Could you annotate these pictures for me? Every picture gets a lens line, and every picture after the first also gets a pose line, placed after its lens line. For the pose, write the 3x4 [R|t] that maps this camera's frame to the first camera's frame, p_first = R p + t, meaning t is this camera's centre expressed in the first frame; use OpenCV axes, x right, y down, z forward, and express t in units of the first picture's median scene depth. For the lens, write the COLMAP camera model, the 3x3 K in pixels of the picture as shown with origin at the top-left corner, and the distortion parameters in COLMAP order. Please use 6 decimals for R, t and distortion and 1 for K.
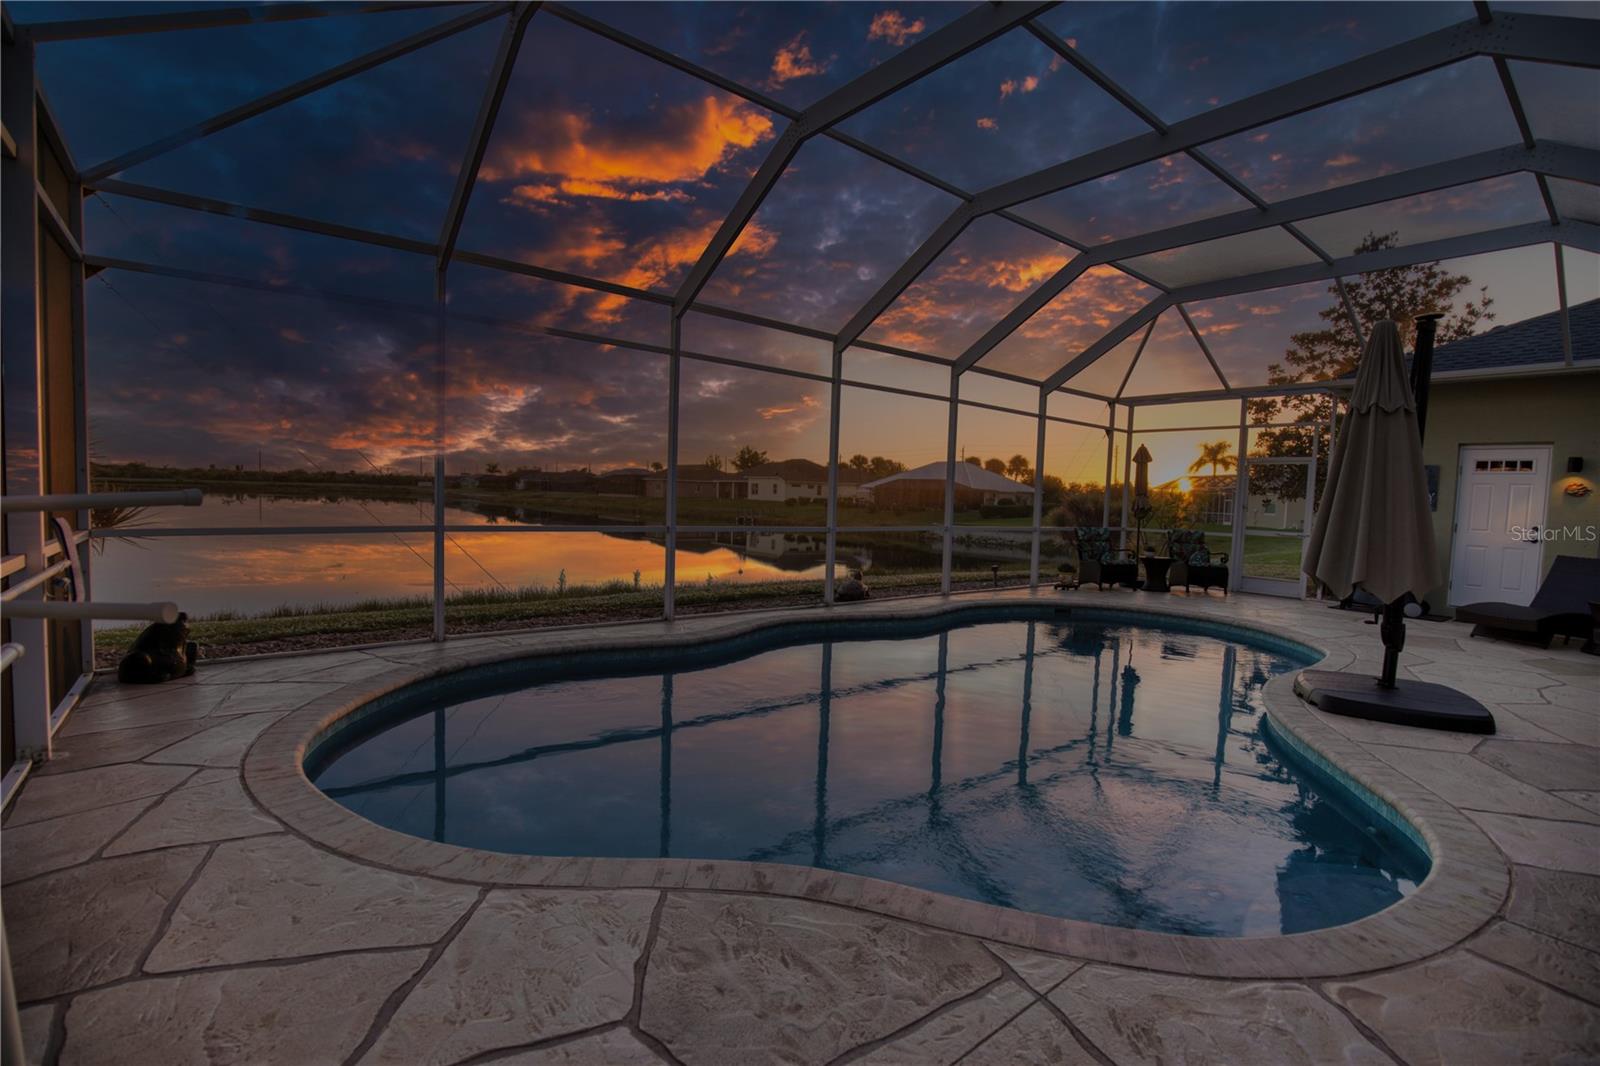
lens RADIAL K [[731.9, 0, 819.7], [0, 731.9, 541.6], [0, 0, 1]] dist [-0.032367, 0.004595]
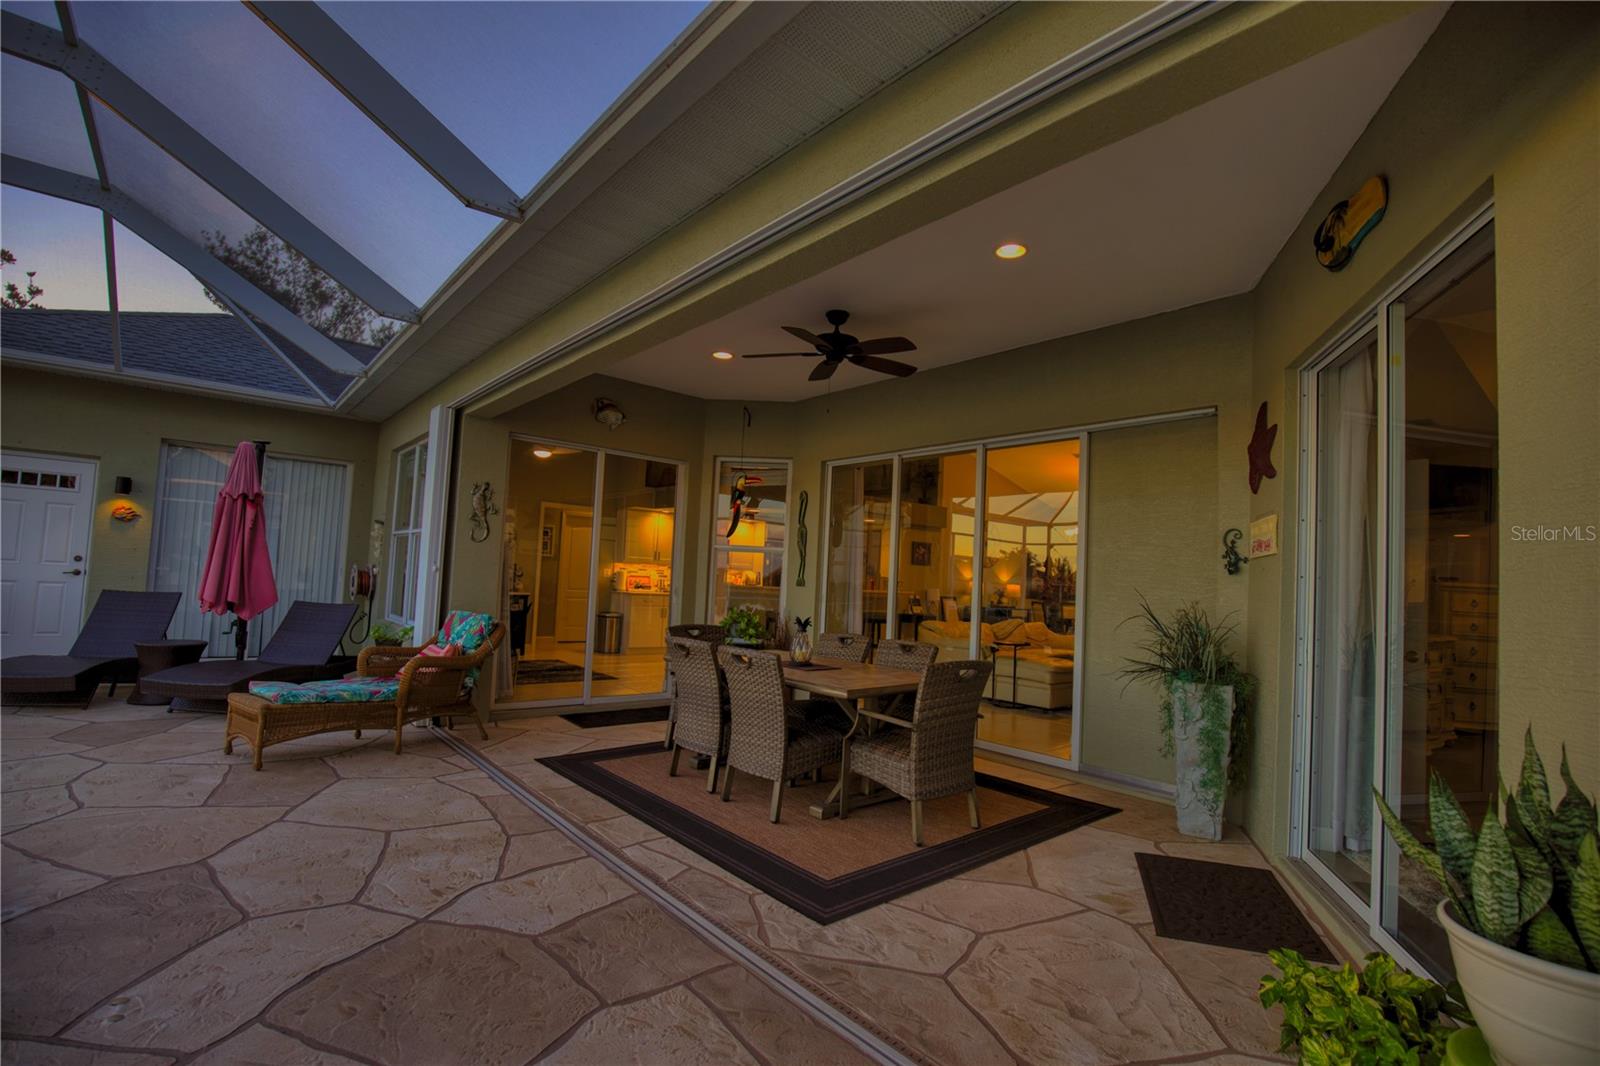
lens RADIAL K [[731.9, 0, 810.3], [0, 731.9, 540.4], [0, 0, 1]] dist [-0.032367, 0.004595]
pose [[-0.005702, 0.020918, 0.999765, 0.167291], [0.015309, 0.999666, -0.020828, -0.008358], [-0.999867, 0.015187, -0.006021, 0.145130]]
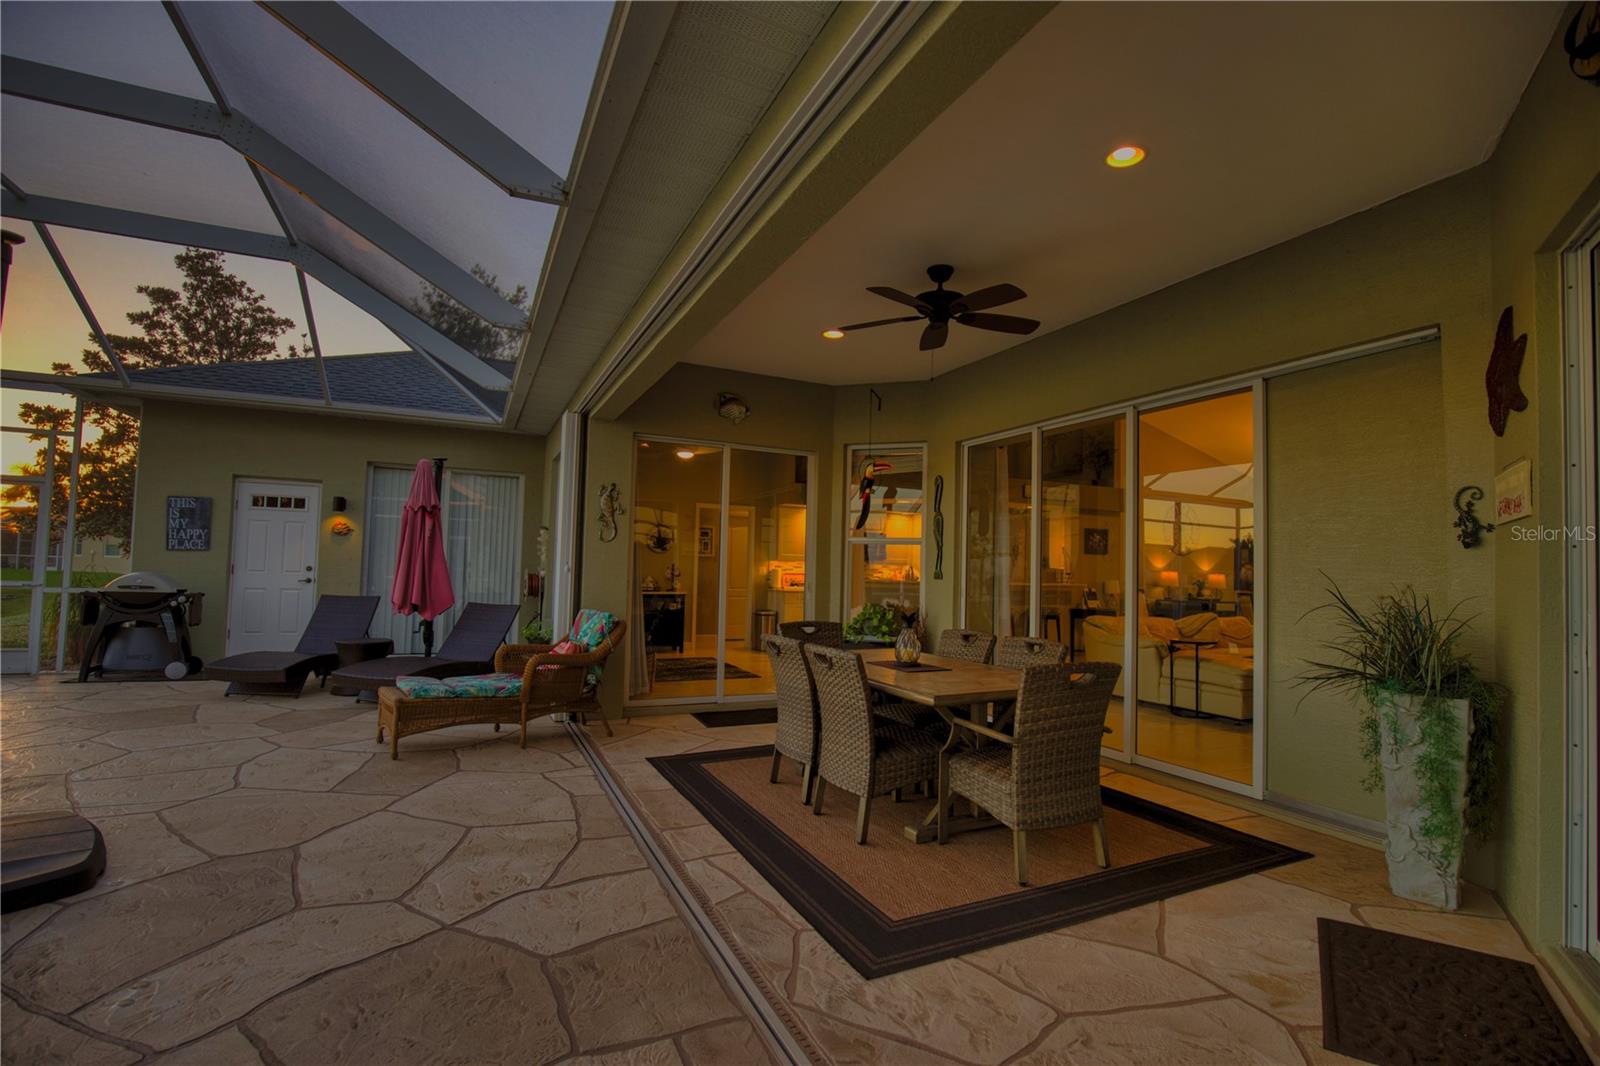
lens RADIAL K [[731.9, 0, 810.6], [0, 731.9, 538.7], [0, 0, 1]] dist [-0.032367, 0.004595]
pose [[0.256447, 0.016241, 0.966422, 0.226957], [0.044191, 0.998616, -0.028509, -0.000109], [-0.965548, 0.050018, 0.255374, 0.082959]]
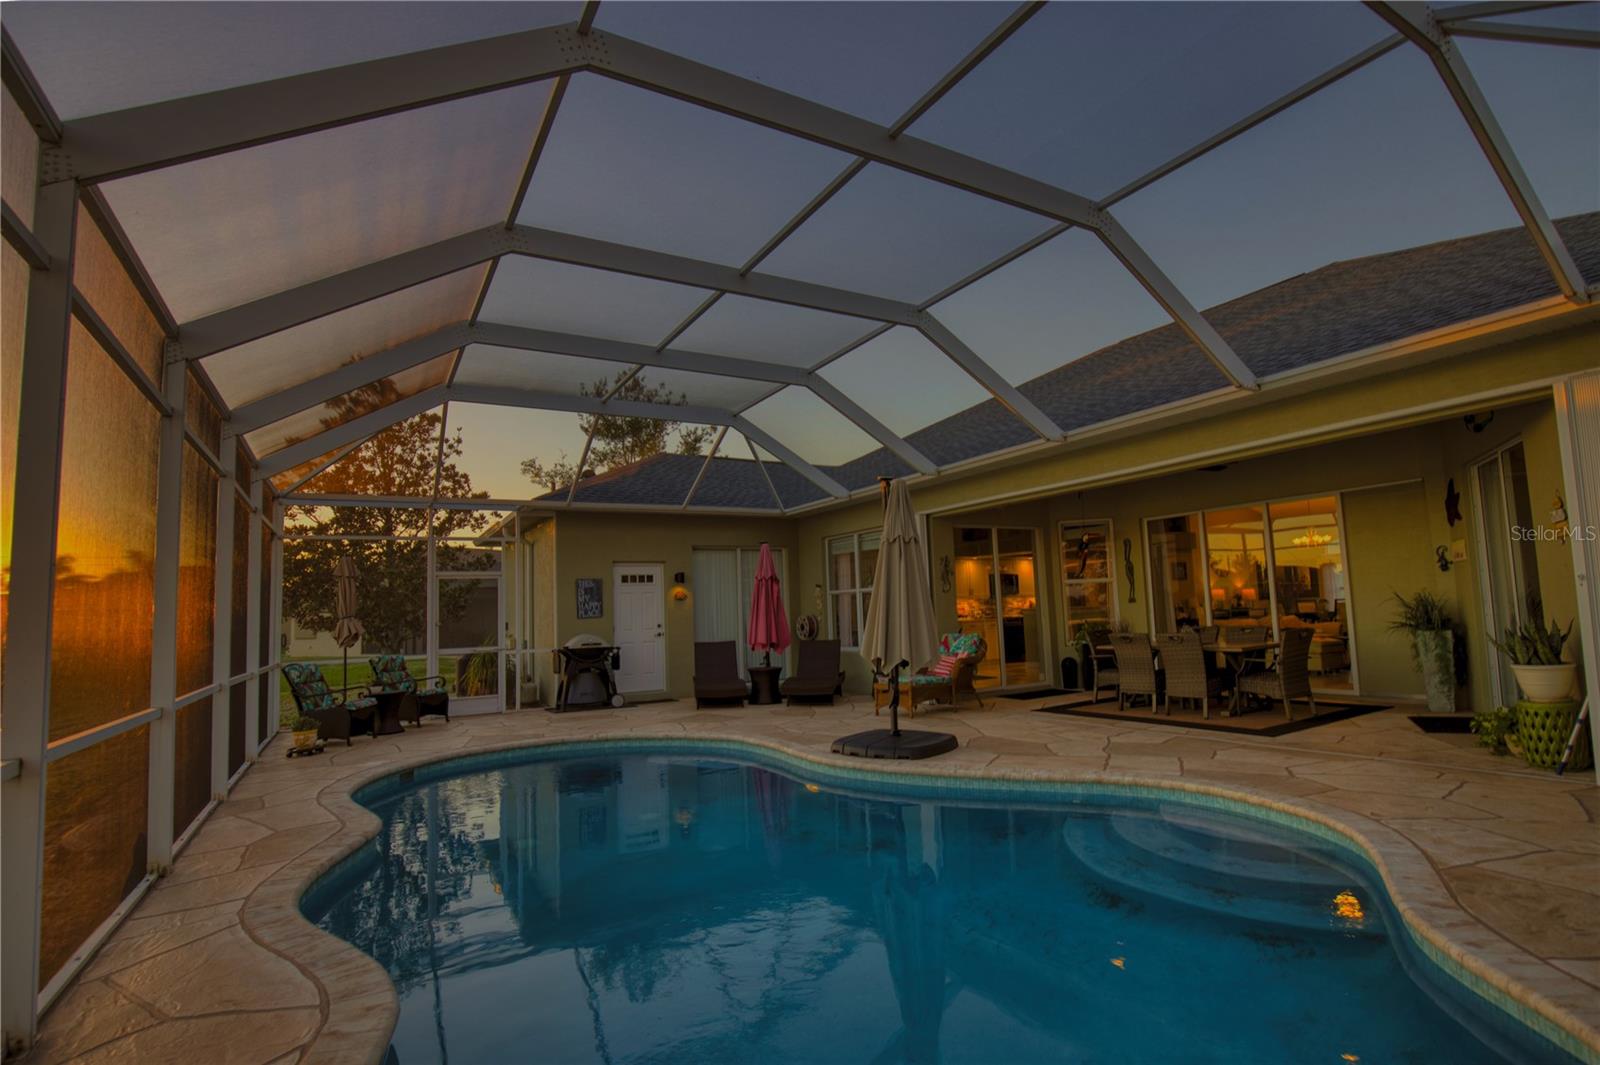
lens RADIAL K [[785.2, 0, 811.5], [0, 785.2, 541.4], [0, 0, 1]] dist [-0.025632, 0.000245]
pose [[0.171901, 0.047177, 0.983984, -0.382874], [0.107105, 0.992036, -0.066274, -0.045487], [-0.979274, 0.116782, 0.165479, 0.442047]]
